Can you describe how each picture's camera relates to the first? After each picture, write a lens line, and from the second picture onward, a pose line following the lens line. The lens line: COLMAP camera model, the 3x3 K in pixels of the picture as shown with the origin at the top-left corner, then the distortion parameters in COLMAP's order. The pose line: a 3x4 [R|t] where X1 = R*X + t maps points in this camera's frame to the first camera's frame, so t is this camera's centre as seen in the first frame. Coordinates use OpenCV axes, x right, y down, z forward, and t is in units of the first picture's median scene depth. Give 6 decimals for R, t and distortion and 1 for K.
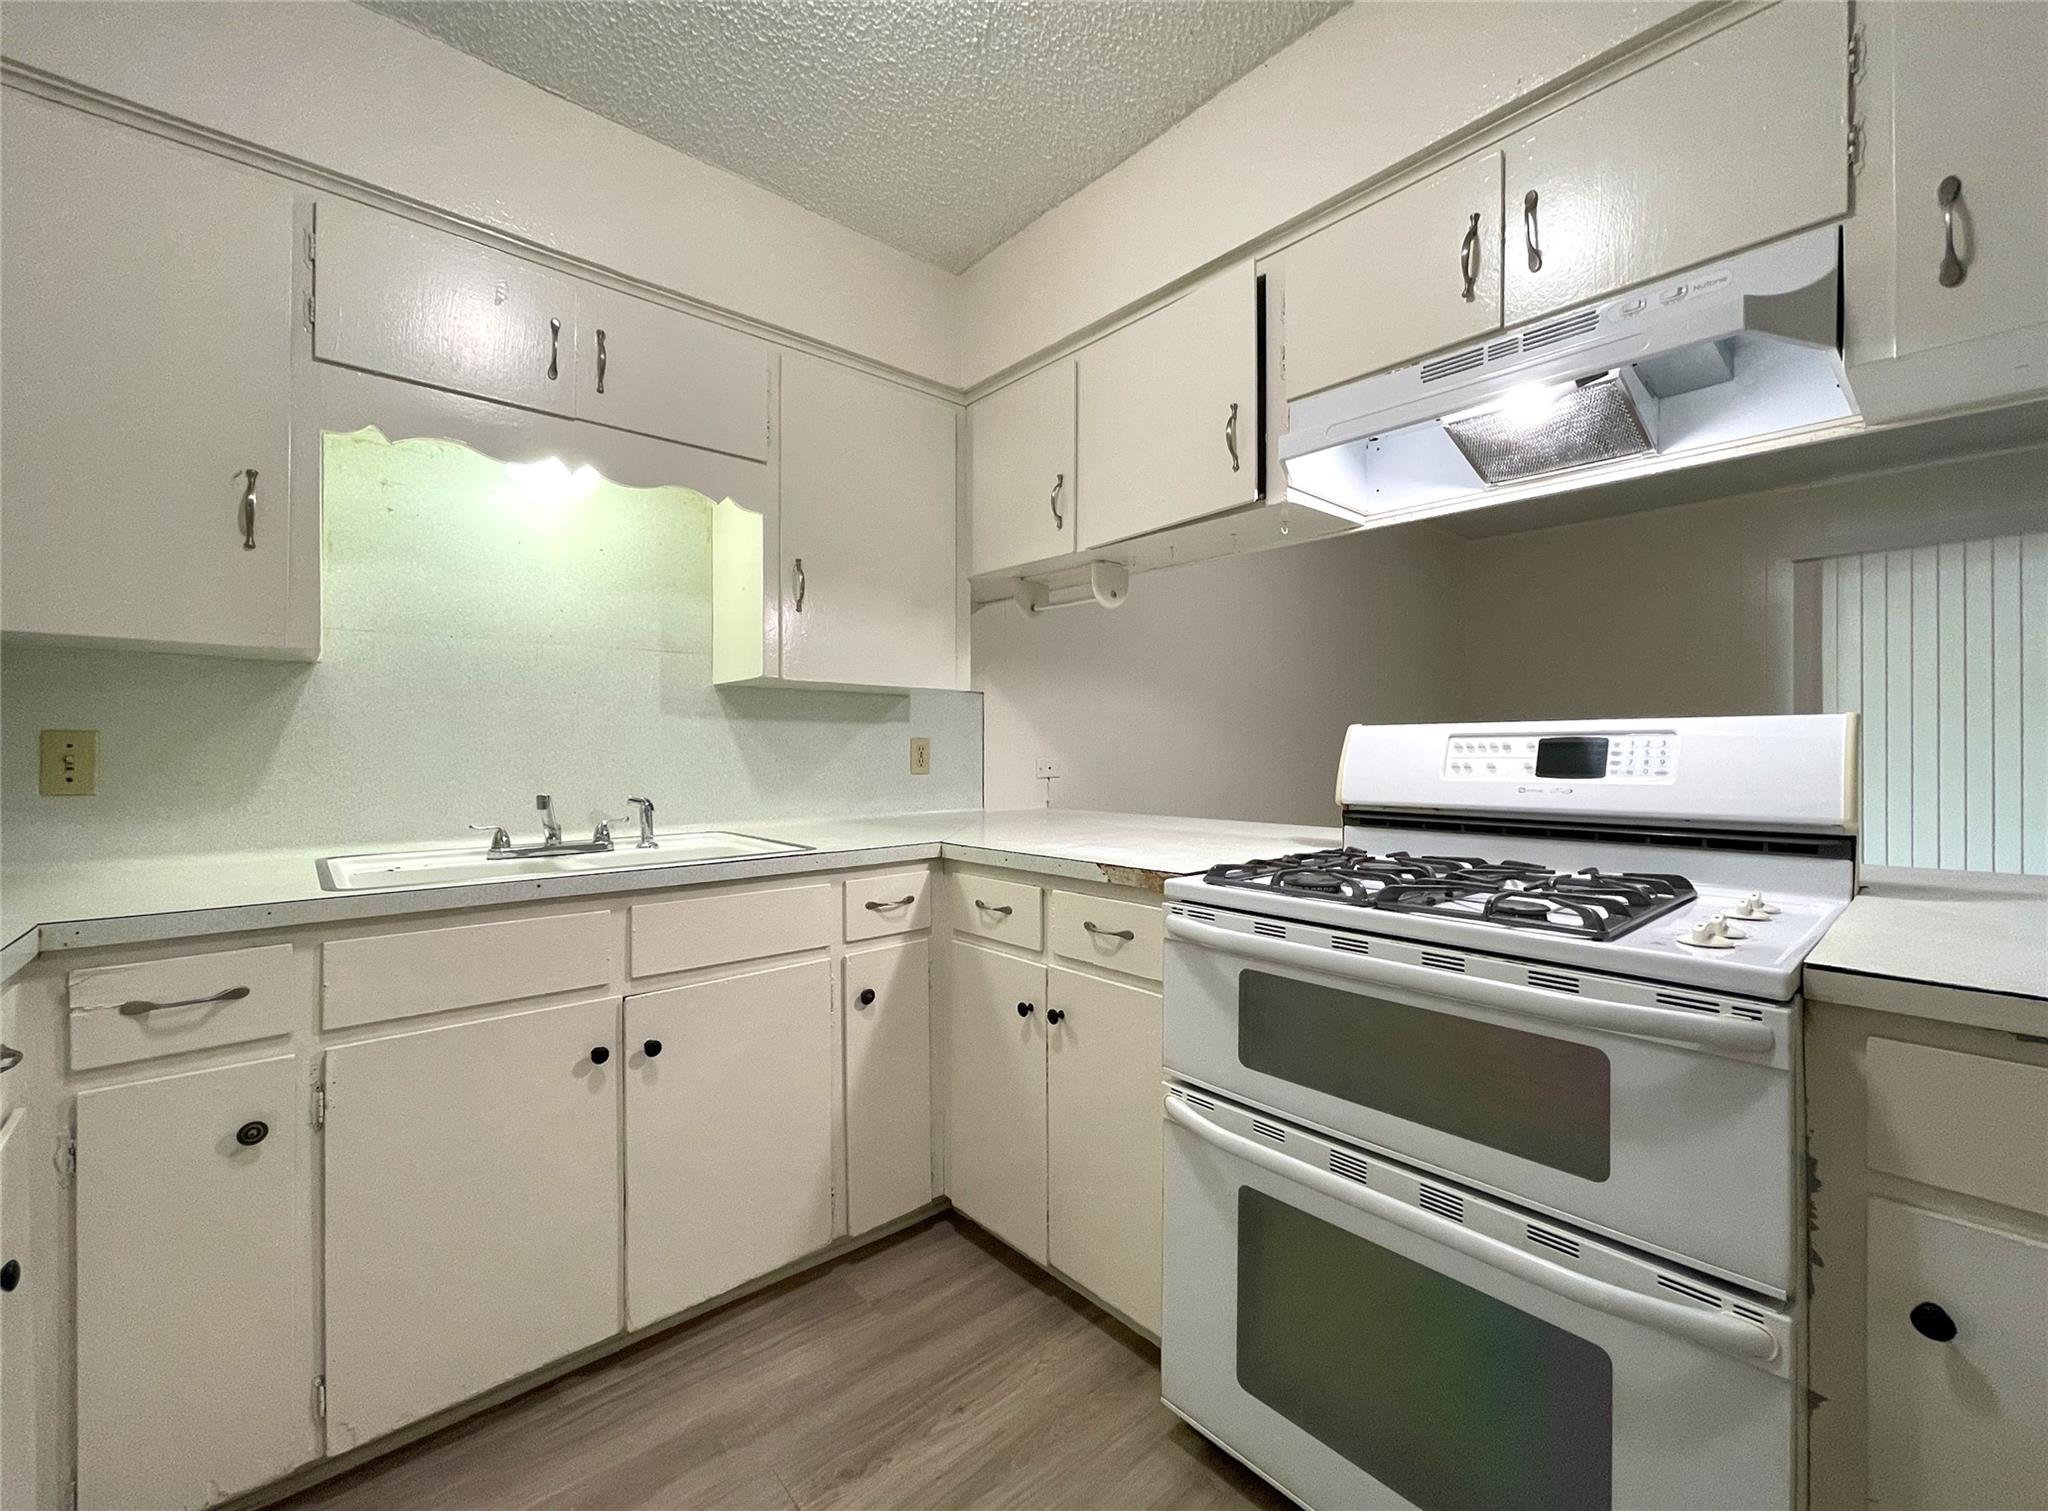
lens RADIAL K [[848.1, 0, 1017.7], [0, 848.1, 749.5], [0, 0, 1]] dist [-0.000302, 0.000316]
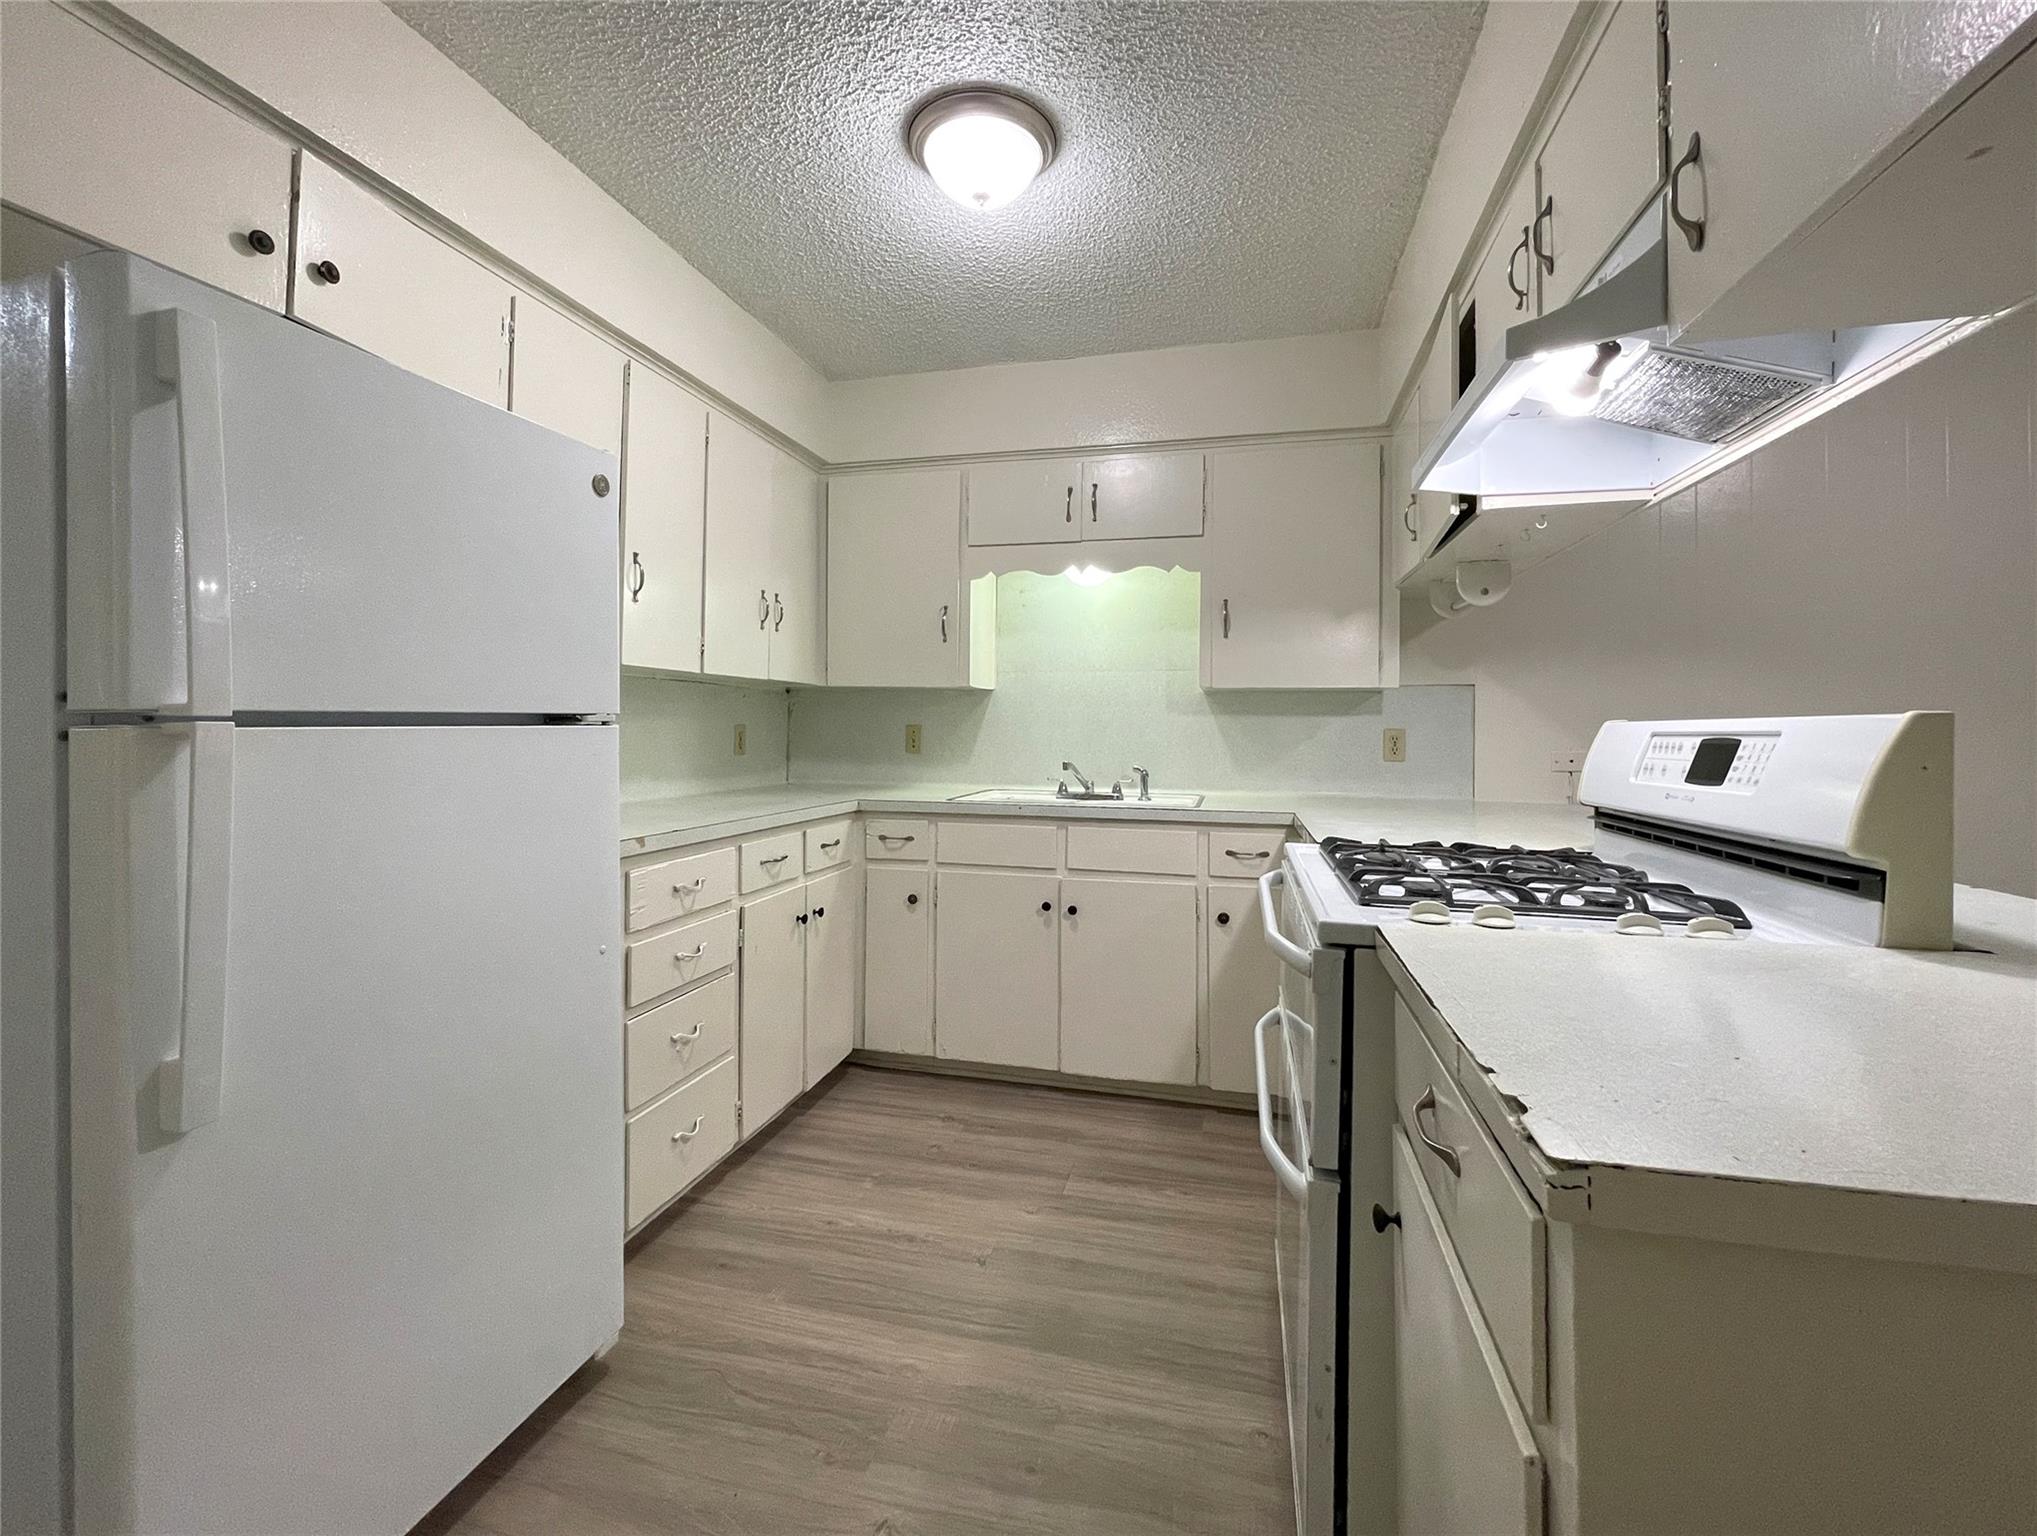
lens RADIAL K [[850.1, 0, 1017.5], [0, 850.1, 719.2], [0, 0, 1]] dist [0.008007, 0.000132]
pose [[0.569027, -0.003082, -0.822313, 0.883042], [-0.010605, 0.999882, -0.011087, -0.014531], [0.822251, 0.015029, 0.568927, -0.074655]]
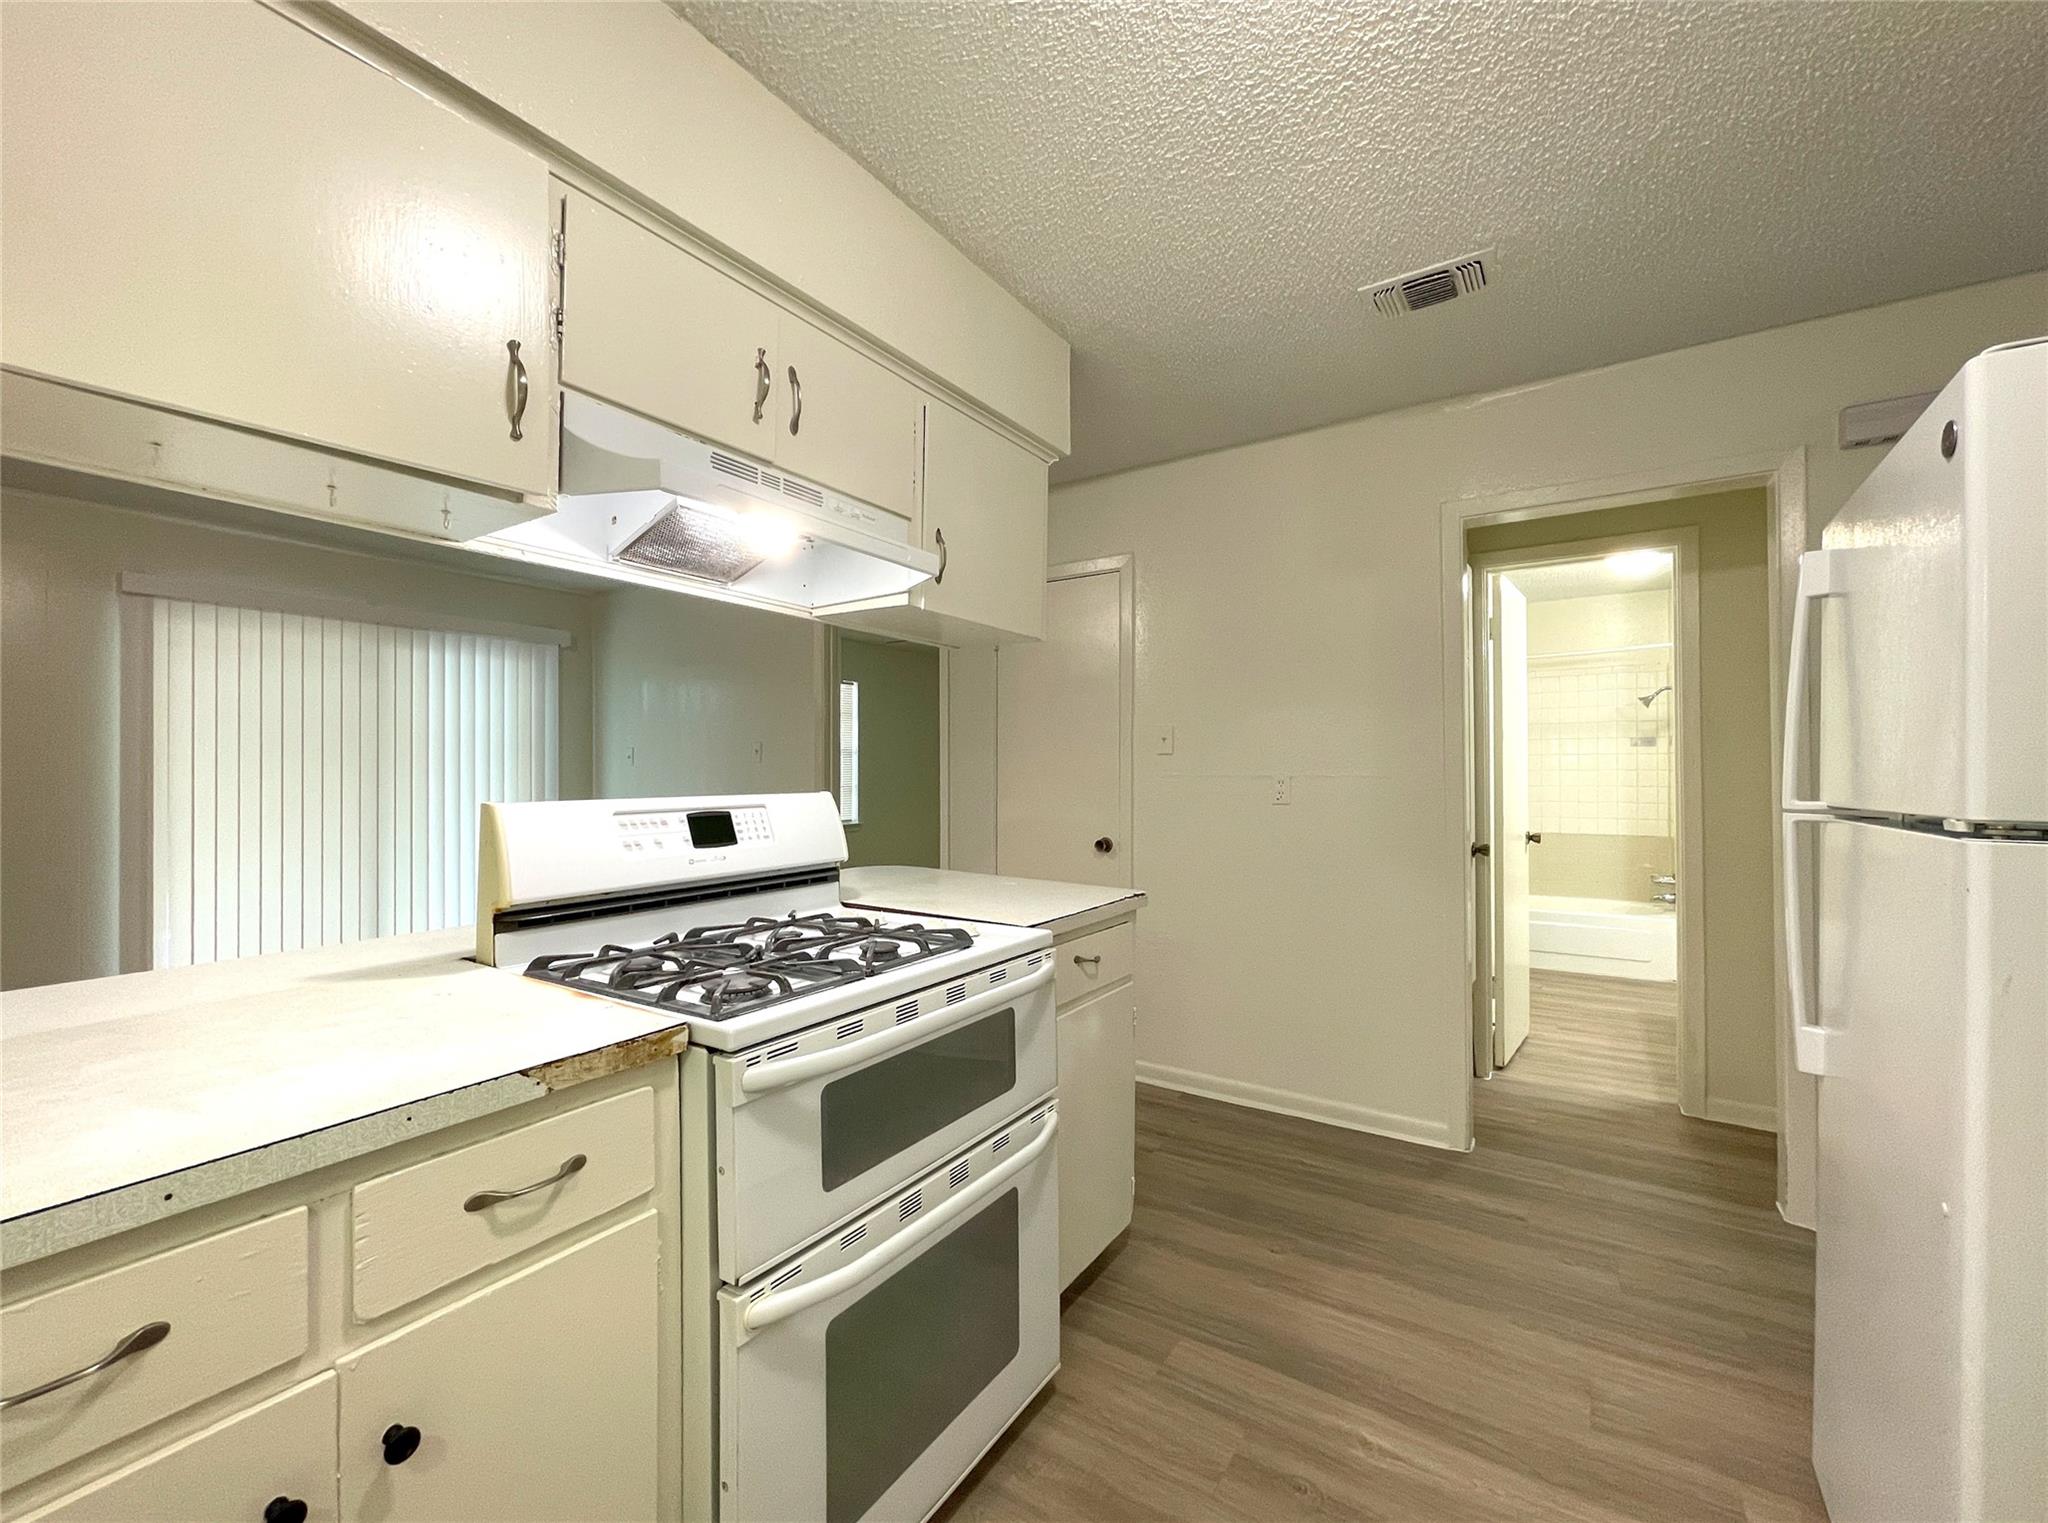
lens RADIAL K [[831.5, 0, 1020.6], [0, 831.5, 771.3], [0, 0, 1]] dist [-0.002625, -0.000154]
pose [[-0.263408, 0.004034, 0.964676, -0.511755], [0.005674, 0.999980, -0.002632, -0.058782], [-0.964668, 0.004780, -0.263425, 0.813753]]
